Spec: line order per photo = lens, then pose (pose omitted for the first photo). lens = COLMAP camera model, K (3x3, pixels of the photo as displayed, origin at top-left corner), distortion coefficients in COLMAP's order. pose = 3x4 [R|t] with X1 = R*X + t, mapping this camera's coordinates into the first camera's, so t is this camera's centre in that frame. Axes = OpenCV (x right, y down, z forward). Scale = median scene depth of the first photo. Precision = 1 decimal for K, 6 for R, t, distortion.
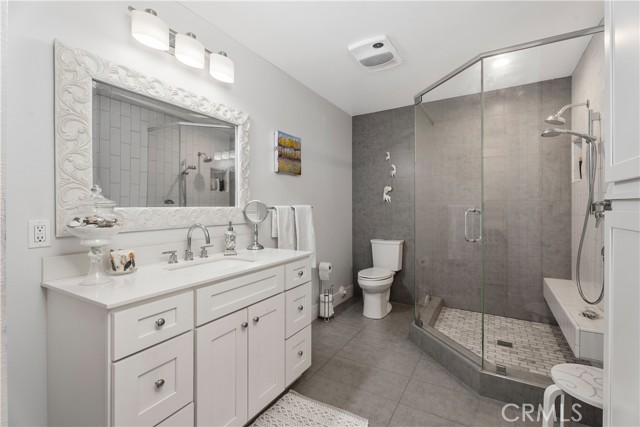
lens RADIAL K [[283.7, 0, 328.9], [0, 283.7, 207.2], [0, 0, 1]] dist [0.000058, -0.000848]
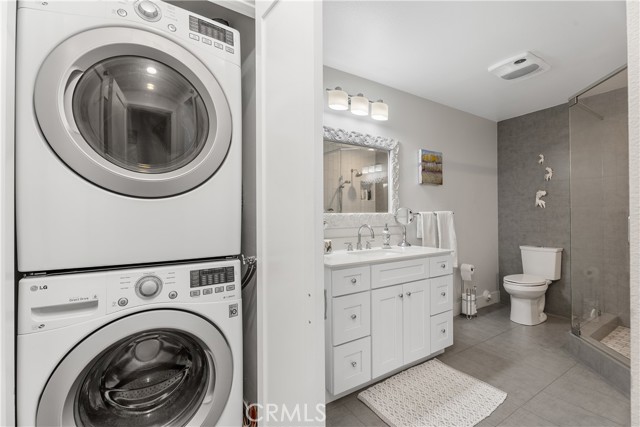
lens RADIAL K [[283.7, 0, 318.5], [0, 283.7, 211.9], [0, 0, 1]] dist [0.000058, -0.000848]
pose [[0.874802, -0.006739, -0.484433, 0.017398], [0.003188, 0.999962, -0.008154, 0.003544], [0.484469, 0.005589, 0.874790, -0.234876]]
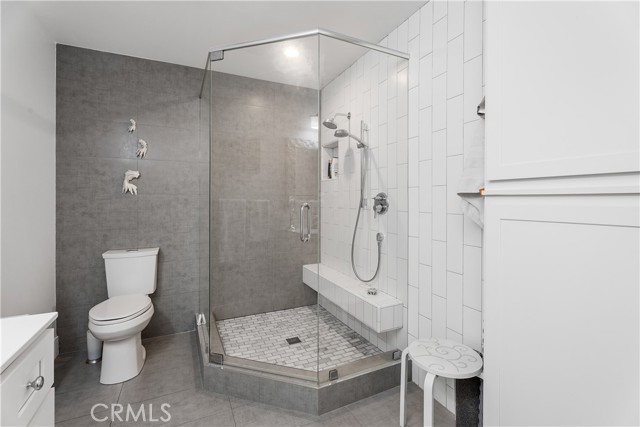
lens RADIAL K [[283.7, 0, 309.0], [0, 283.7, 200.6], [0, 0, 1]] dist [0.000058, -0.000848]
pose [[0.566583, 0.000276, 0.824005, -0.132123], [-0.000063, 1.000000, -0.000292, -0.002238], [-0.824005, 0.000114, 0.566583, 0.332657]]
